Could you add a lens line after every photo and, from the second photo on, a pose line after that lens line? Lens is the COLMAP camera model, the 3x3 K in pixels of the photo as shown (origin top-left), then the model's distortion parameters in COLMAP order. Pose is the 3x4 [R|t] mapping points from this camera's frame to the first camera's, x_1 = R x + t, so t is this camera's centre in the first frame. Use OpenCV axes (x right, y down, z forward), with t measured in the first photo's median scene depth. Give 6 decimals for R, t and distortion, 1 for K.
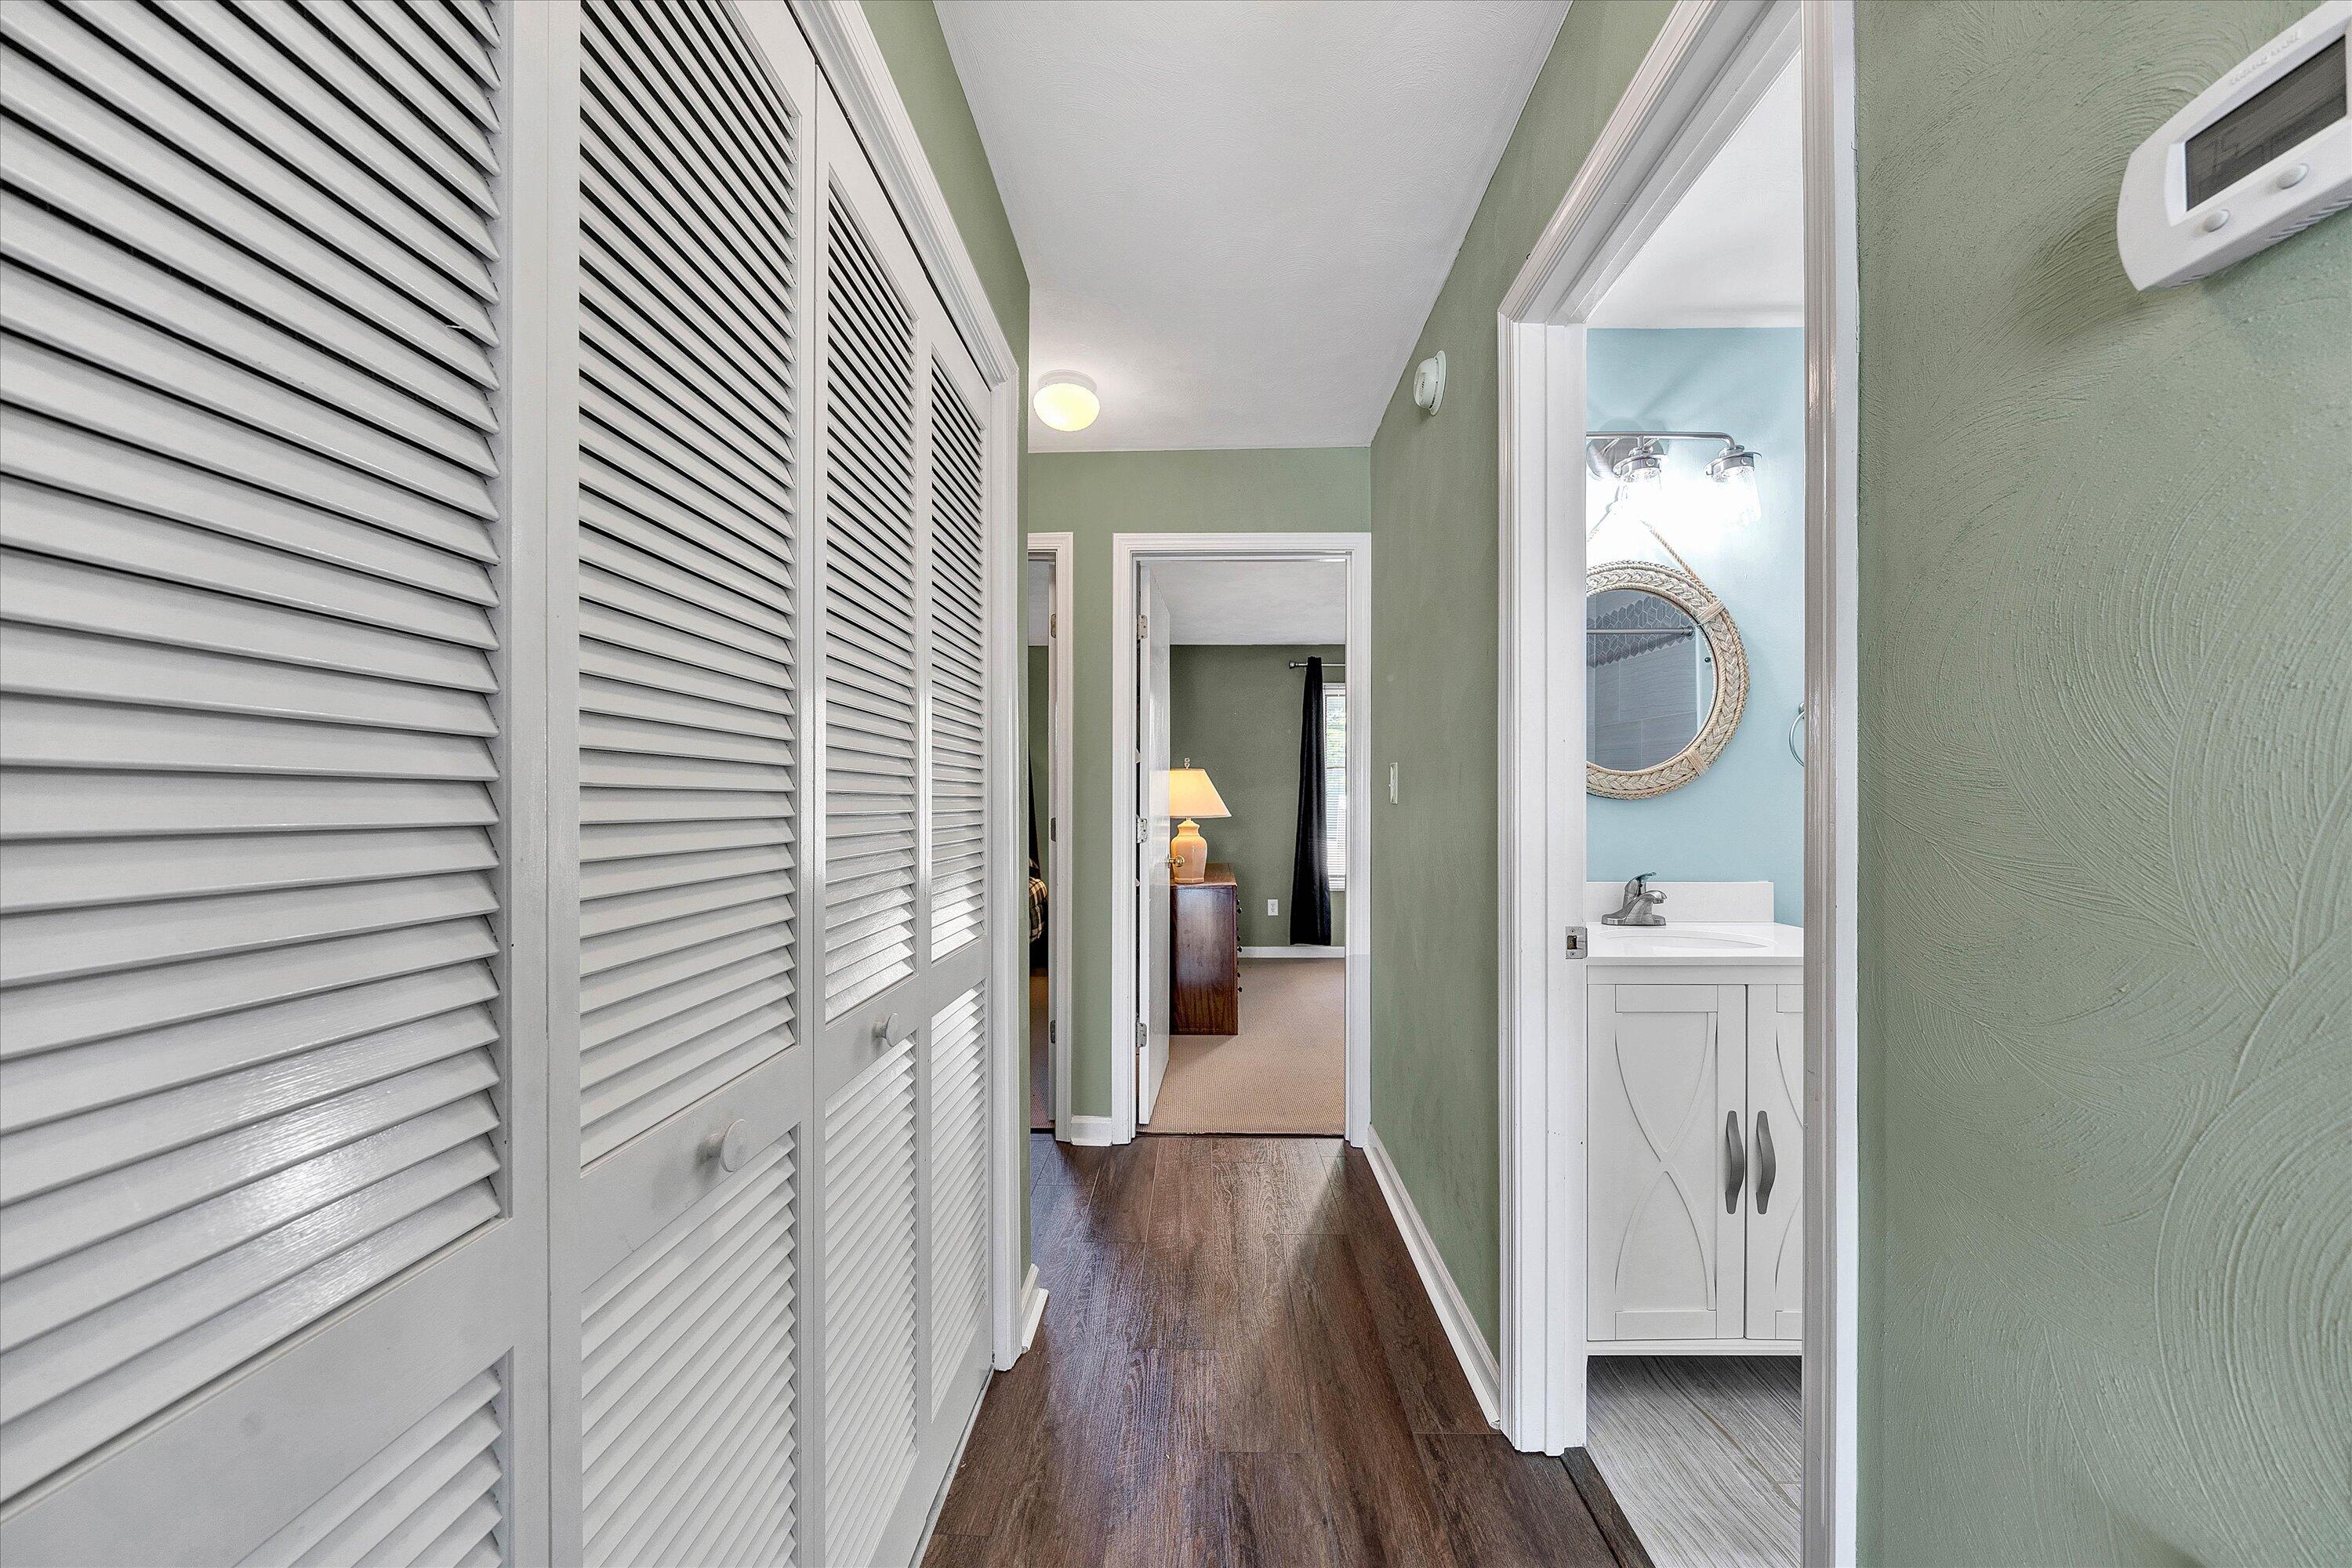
lens RADIAL K [[831.3, 0, 1169.1], [0, 831.3, 805.8], [0, 0, 1]] dist [-0.003657, -0.000144]
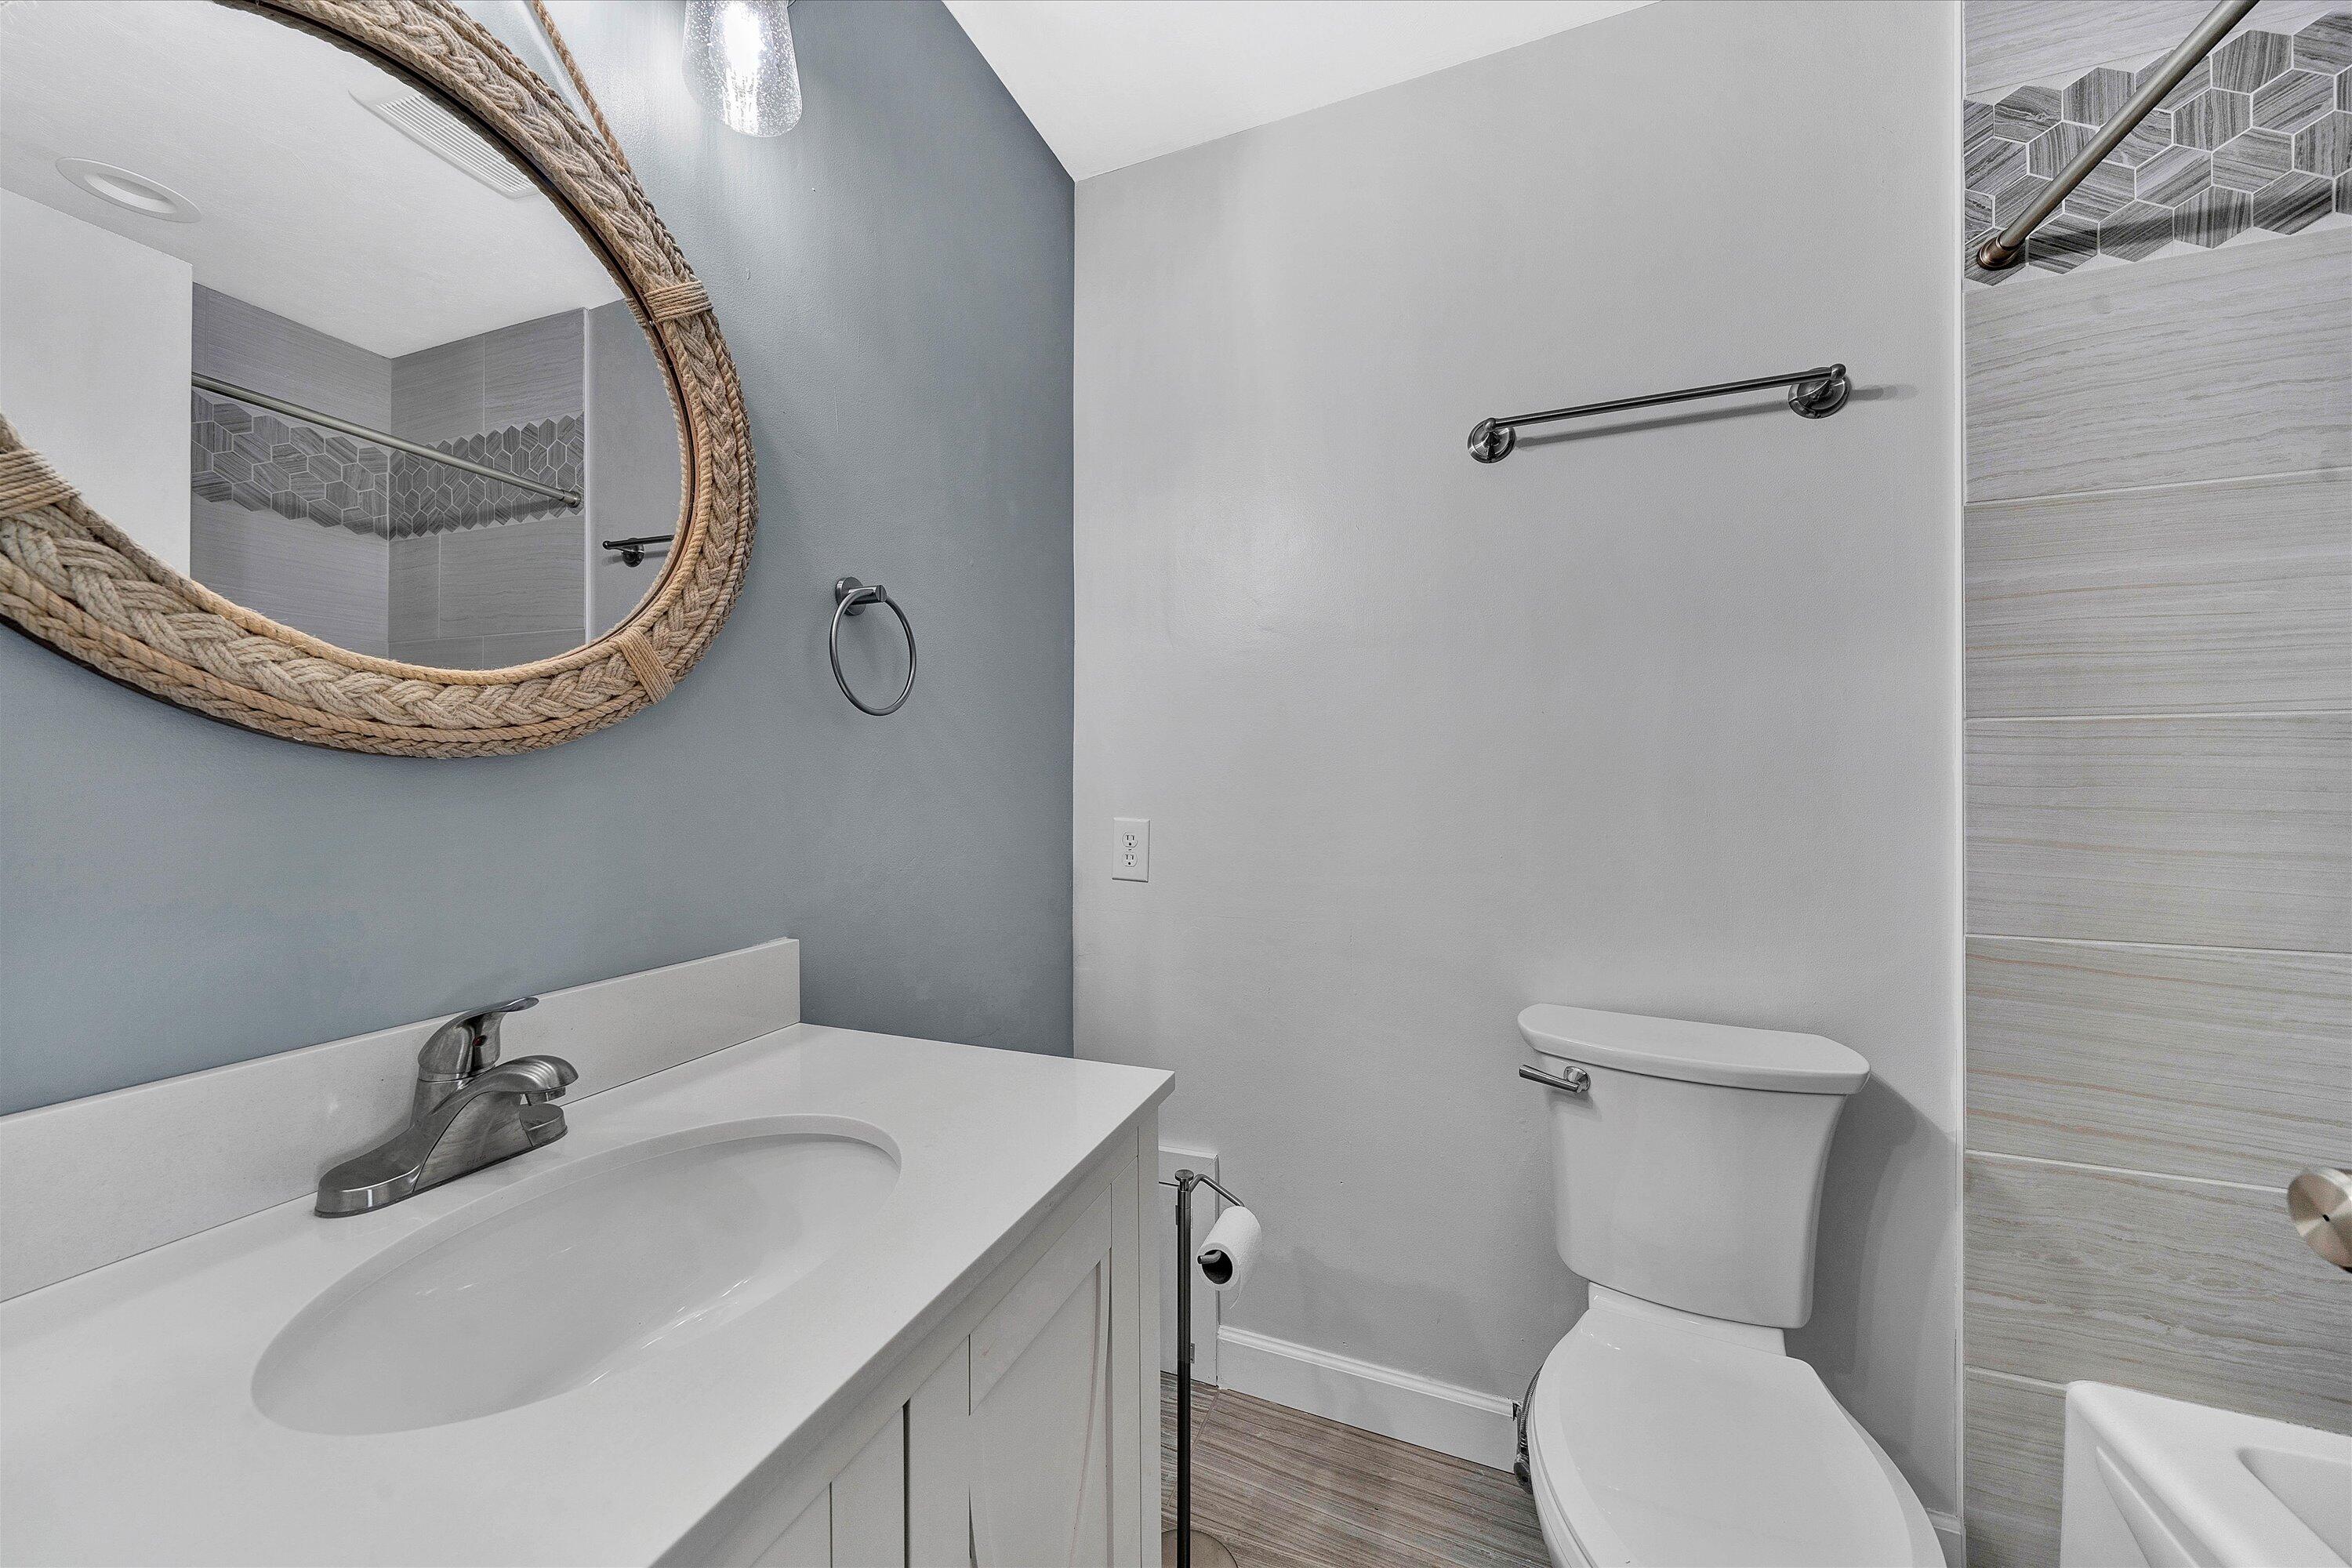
lens RADIAL K [[812.0, 0, 1169.2], [0, 812.0, 784.1], [0, 0, 1]] dist [-0.005155, -0.000155]
pose [[0.342268, 0.005192, 0.939588, 0.365749], [0.004181, 0.999966, -0.007049, 0.005543], [-0.939593, 0.006341, 0.342235, 0.643386]]
